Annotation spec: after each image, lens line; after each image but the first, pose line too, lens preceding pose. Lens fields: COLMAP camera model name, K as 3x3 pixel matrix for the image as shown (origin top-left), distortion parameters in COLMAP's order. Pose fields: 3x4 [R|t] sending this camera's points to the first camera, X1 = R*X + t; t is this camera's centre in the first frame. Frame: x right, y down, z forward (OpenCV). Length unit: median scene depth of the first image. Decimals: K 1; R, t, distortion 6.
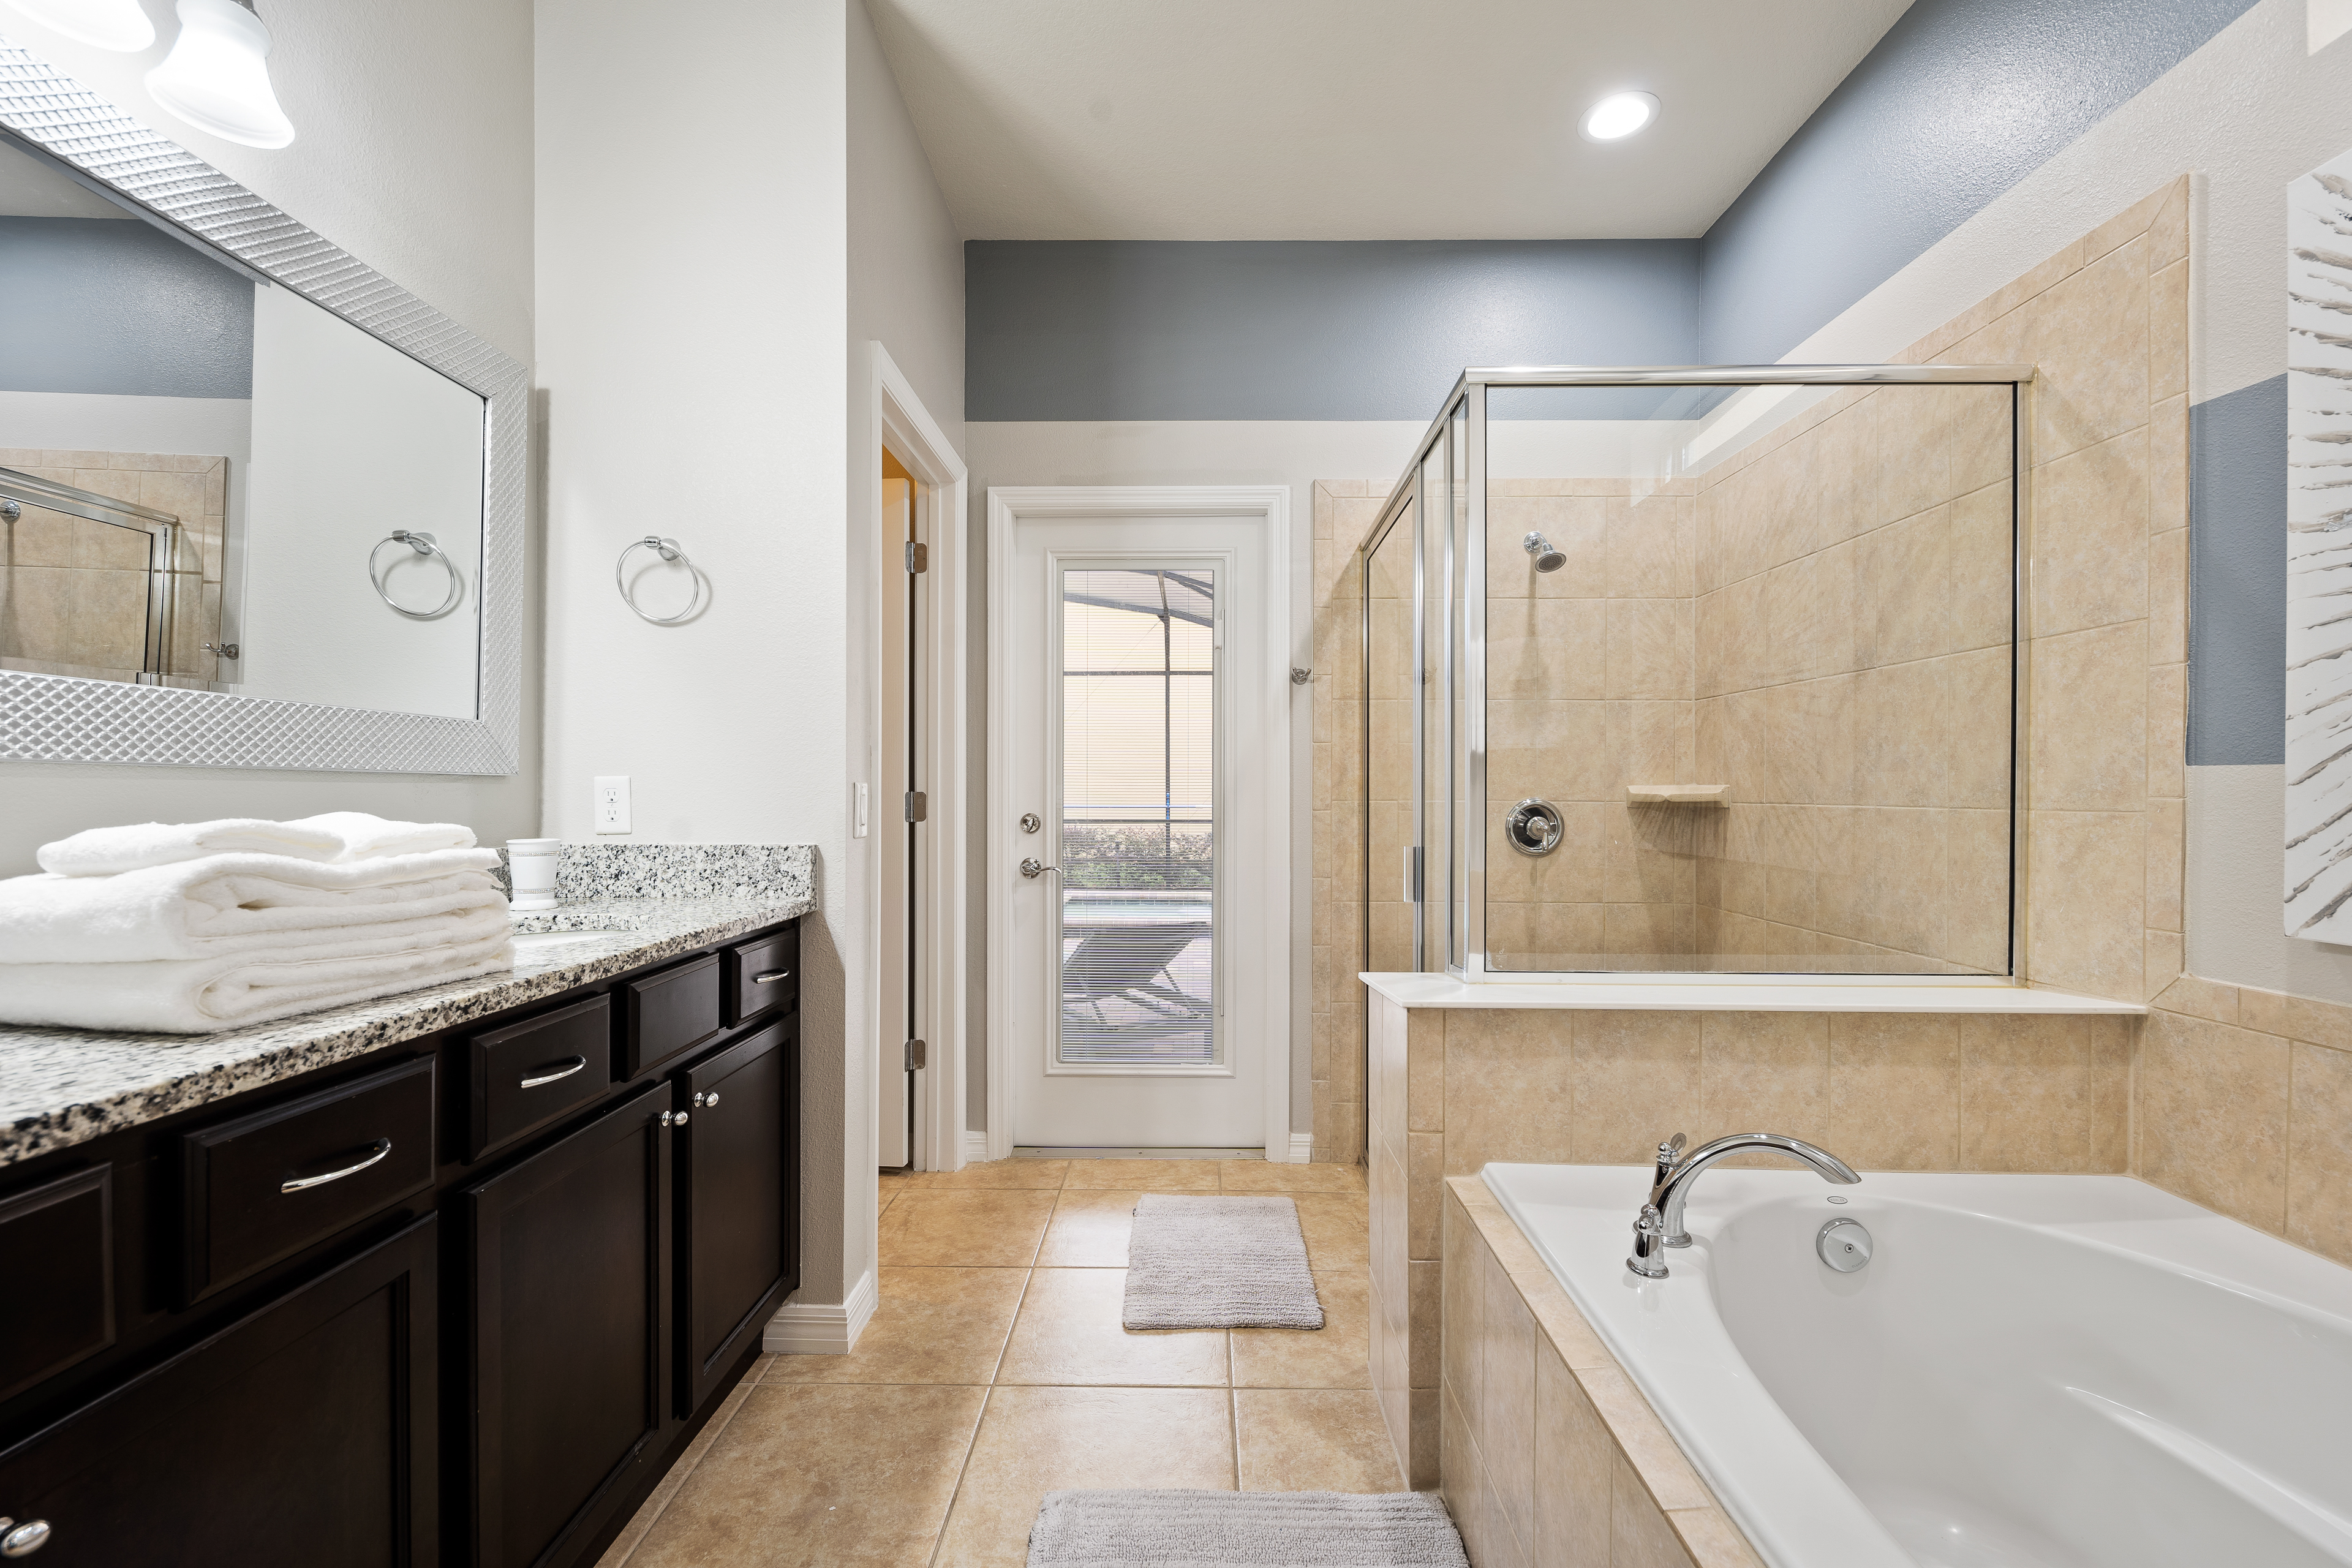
lens RADIAL K [[1002.7, 0, 1180.0], [0, 1002.7, 788.9], [0, 0, 1]] dist [-0.001676, -0.000206]
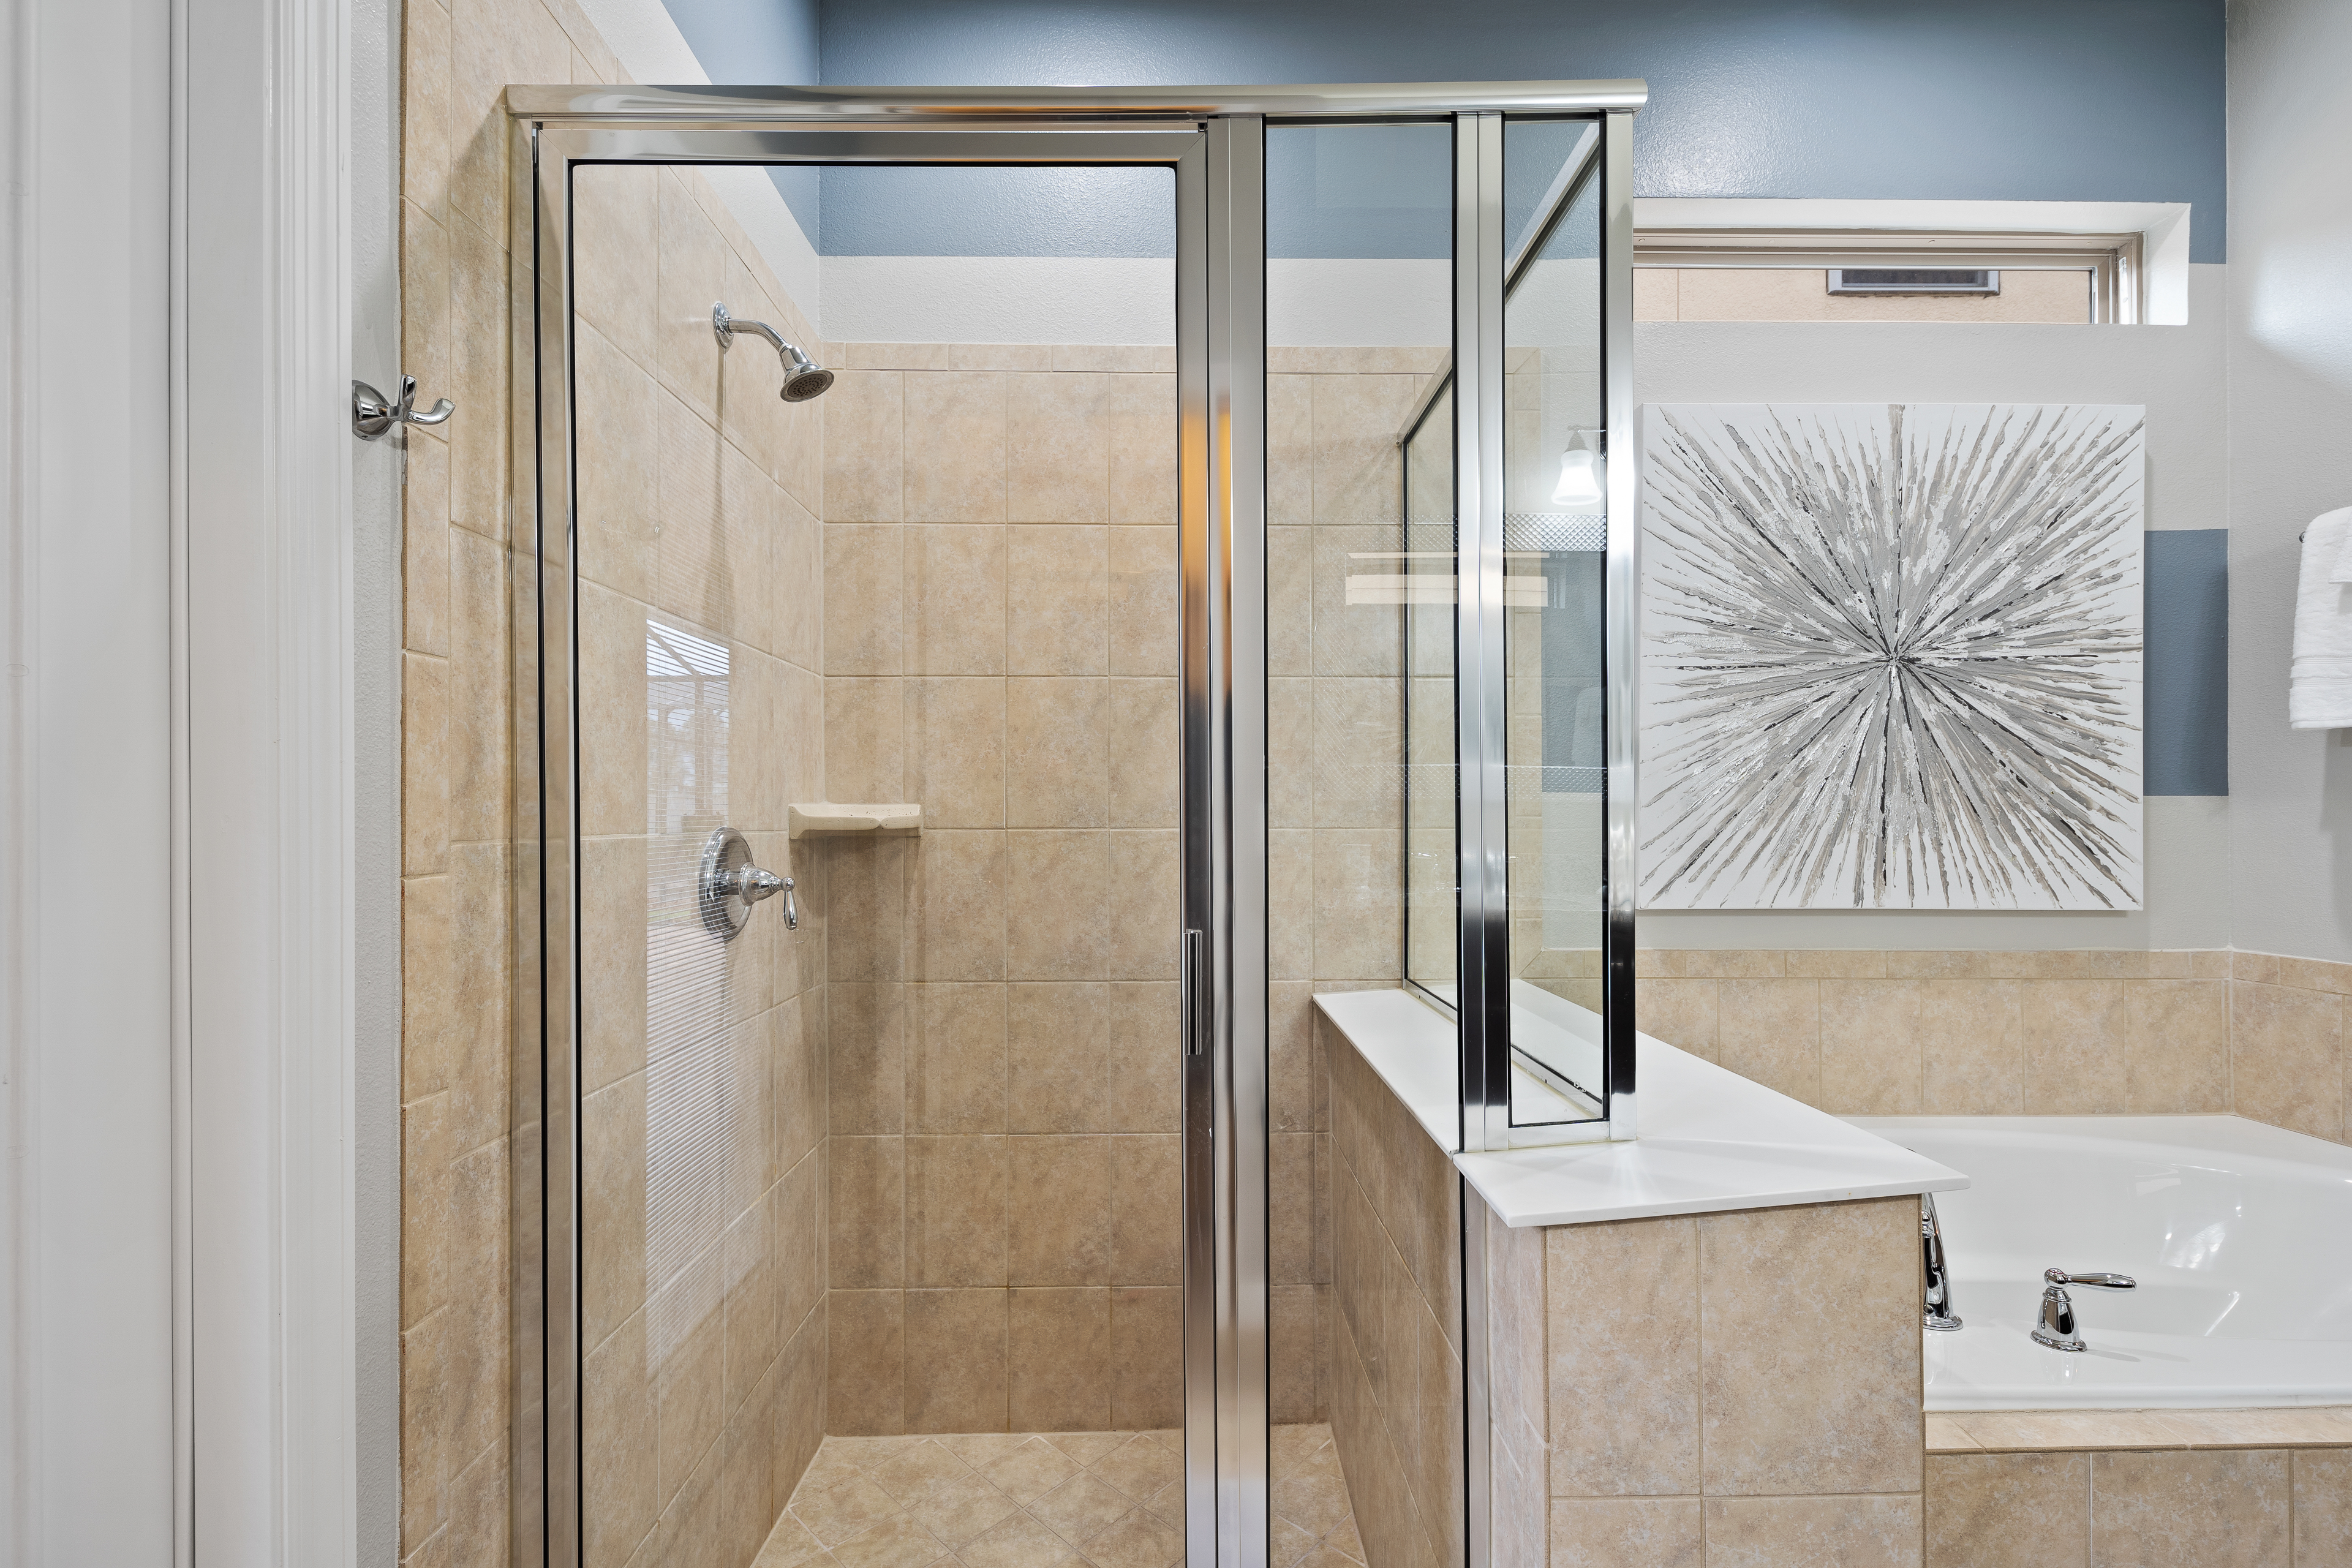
lens RADIAL K [[1046.6, 0, 1201.2], [0, 1046.6, 815.3], [0, 0, 1]] dist [0.012769, -0.000218]
pose [[-0.047484, -0.000494, 0.998872, -0.240500], [0.001167, 0.999999, 0.000550, 0.004301], [-0.998871, 0.001192, -0.047484, 0.977828]]
